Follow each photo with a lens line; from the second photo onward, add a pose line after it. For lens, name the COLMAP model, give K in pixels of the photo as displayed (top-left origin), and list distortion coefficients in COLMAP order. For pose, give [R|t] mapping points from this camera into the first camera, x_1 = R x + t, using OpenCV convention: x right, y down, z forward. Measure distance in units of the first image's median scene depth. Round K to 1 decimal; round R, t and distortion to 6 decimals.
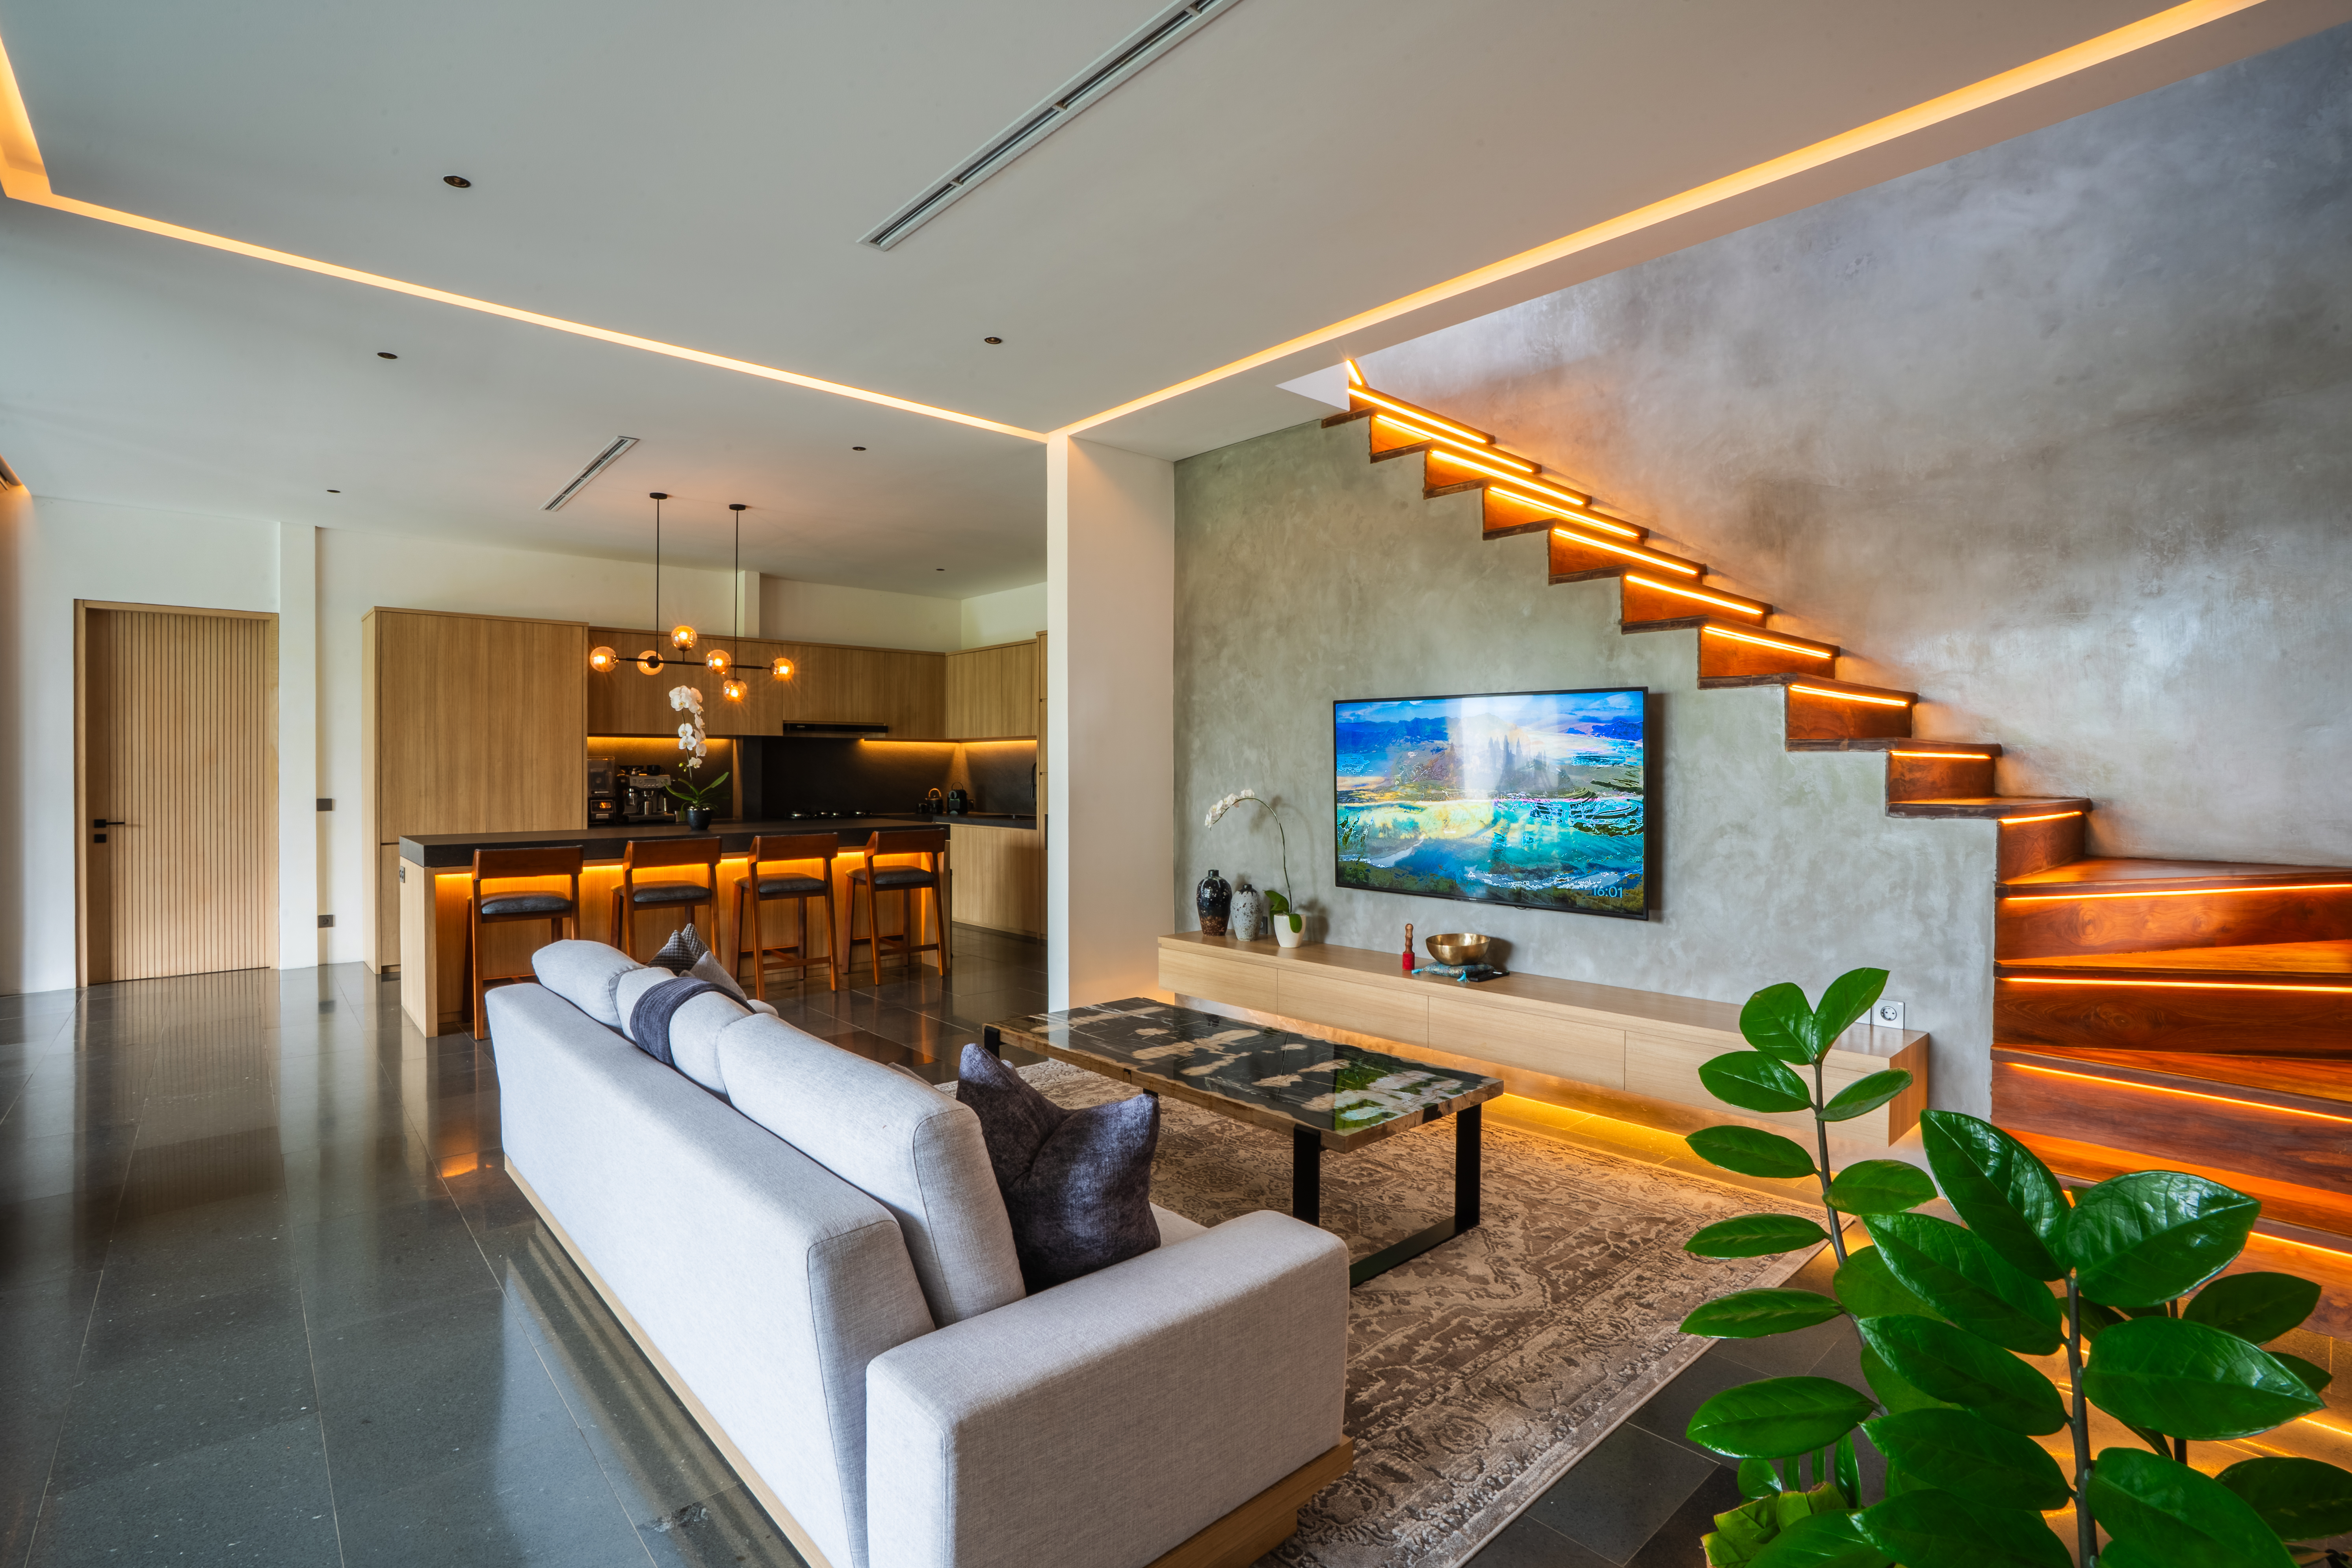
lens RADIAL K [[1081.8, 0, 1180.5], [0, 1081.8, 799.7], [0, 0, 1]] dist [-0.074690, 0.027650]
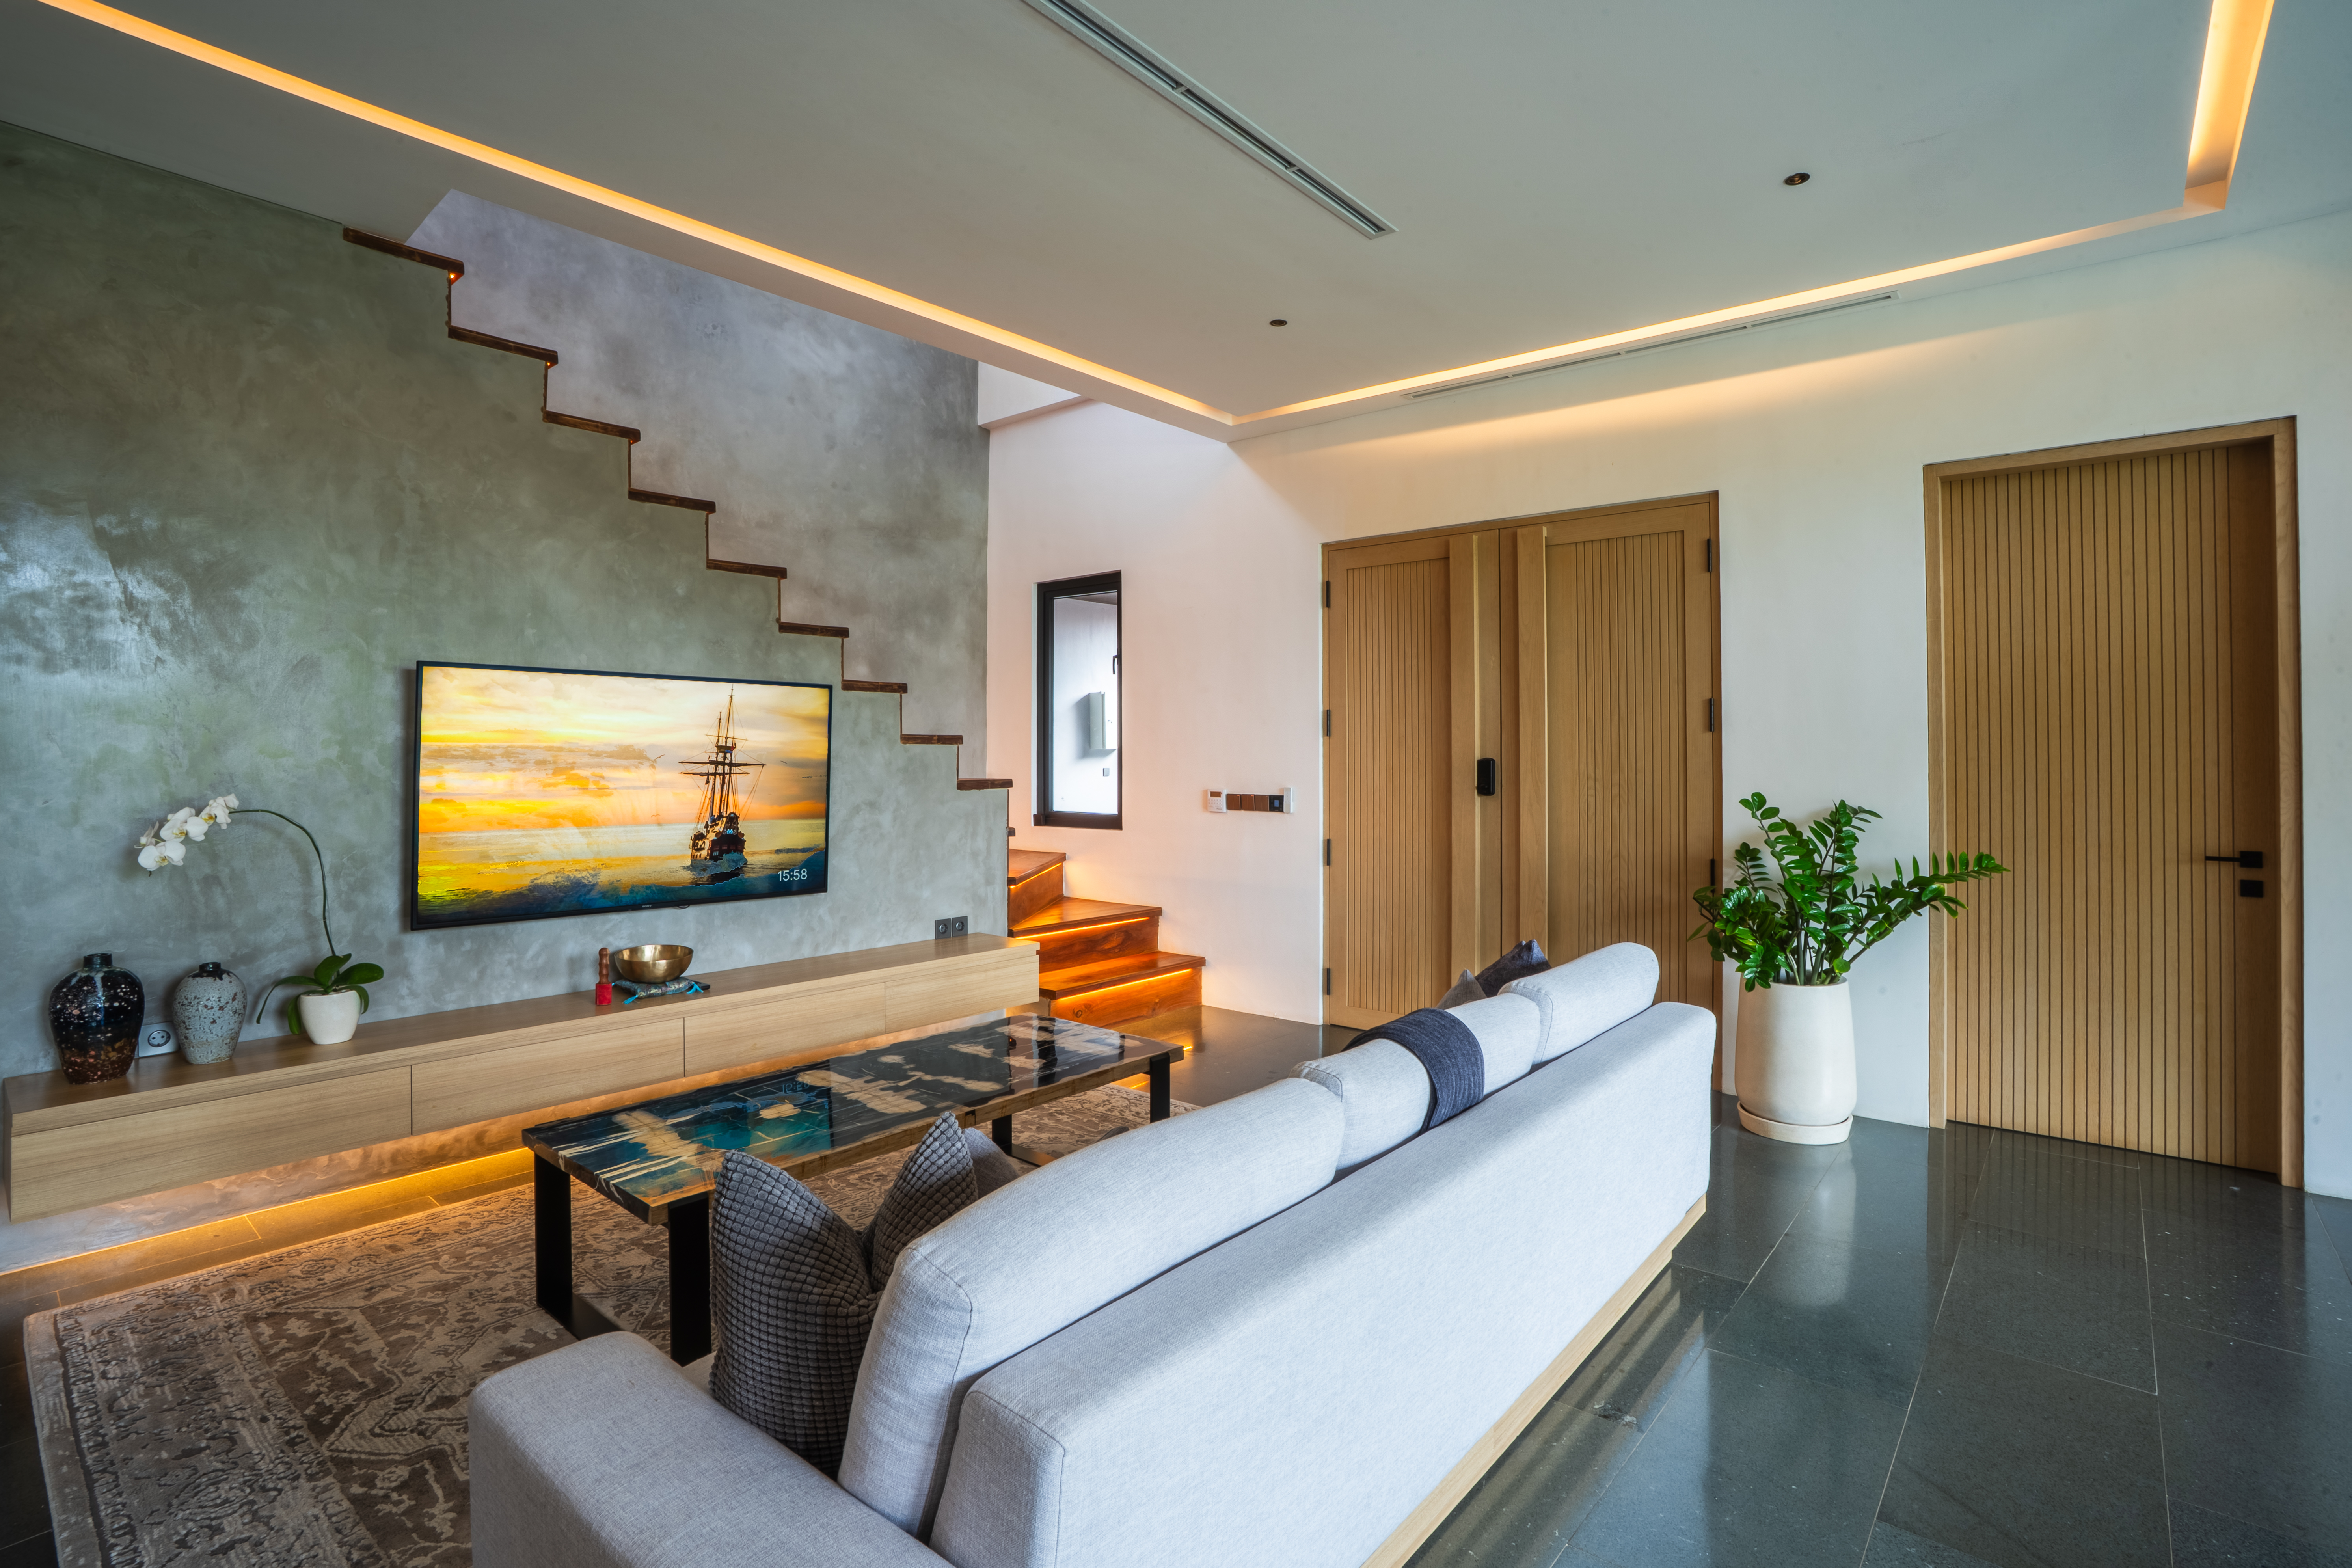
lens RADIAL K [[1112.4, 0, 1167.8], [0, 1112.4, 779.6], [0, 0, 1]] dist [-0.076699, 0.030576]
pose [[-0.115770, -0.020550, 0.993063, -0.613596], [0.031760, 0.999198, 0.024379, -0.018098], [-0.992768, 0.034362, -0.115025, 0.621870]]
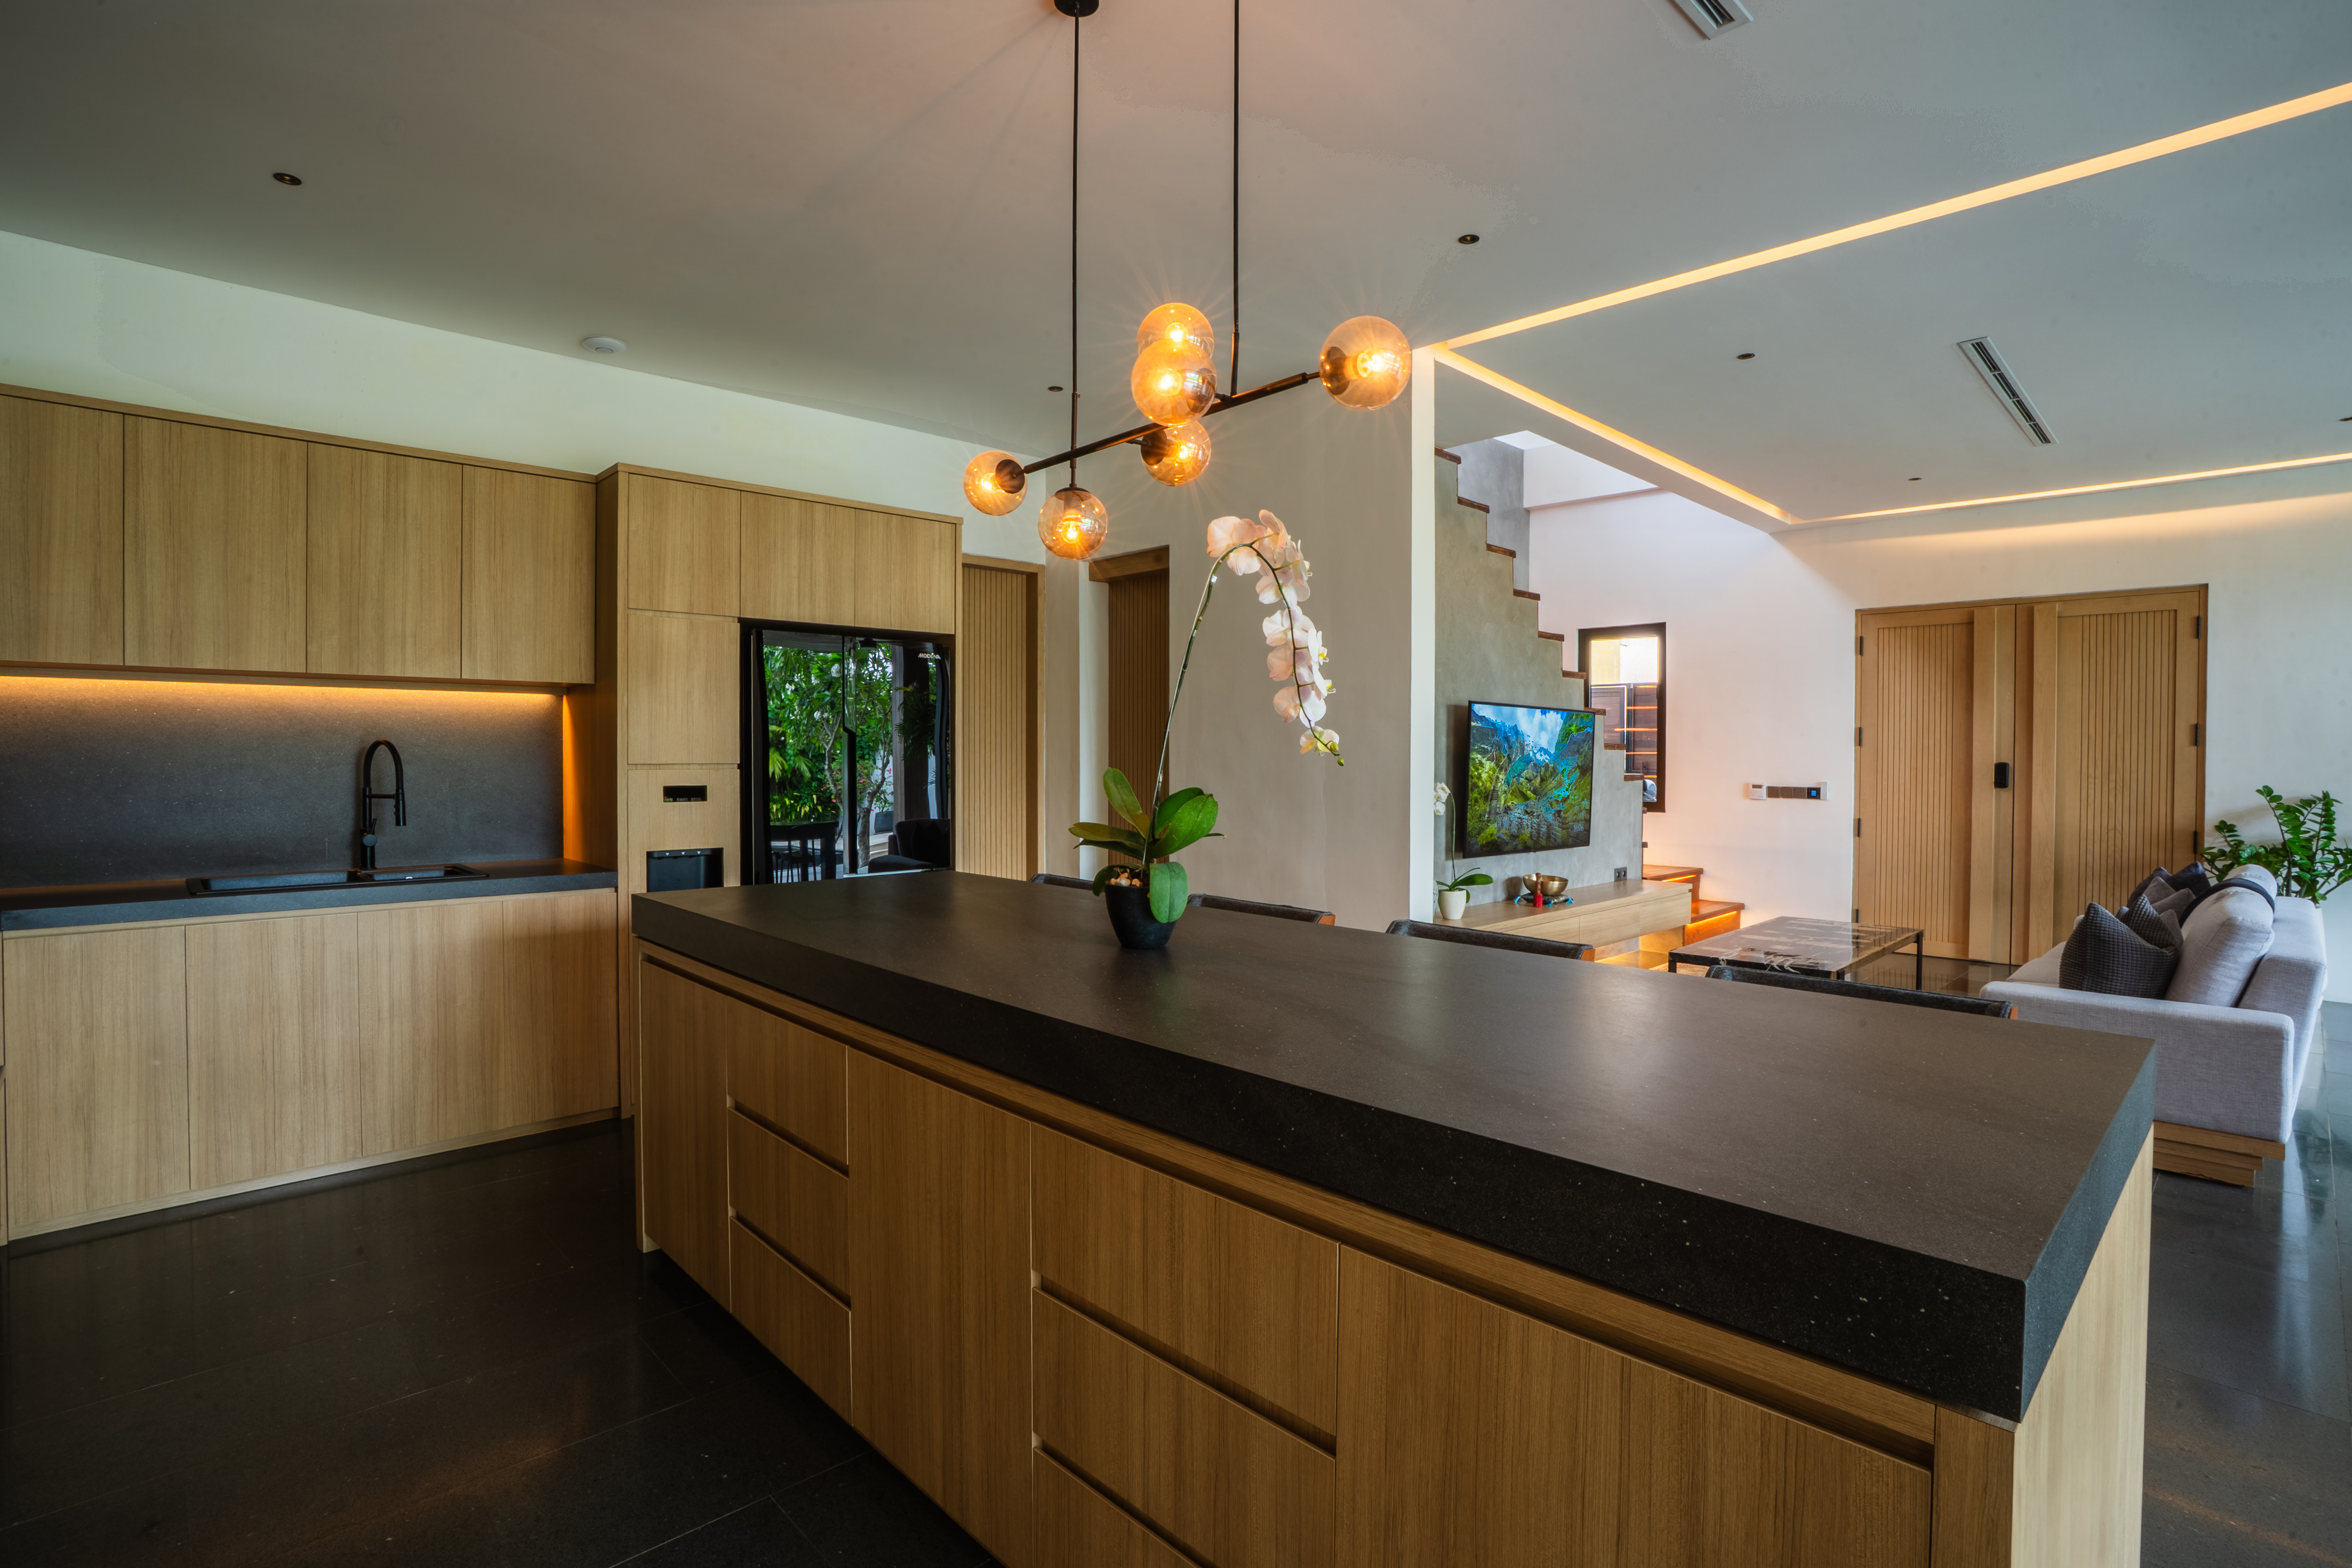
lens RADIAL K [[1112.4, 0, 1167.8], [0, 1112.4, 779.6], [0, 0, 1]] dist [-0.076699, 0.030576]
pose [[-0.005676, -0.021883, 0.999744, -1.076974], [0.024660, 0.999453, 0.022016, -0.040047], [-0.999680, 0.024779, -0.005133, 1.355098]]
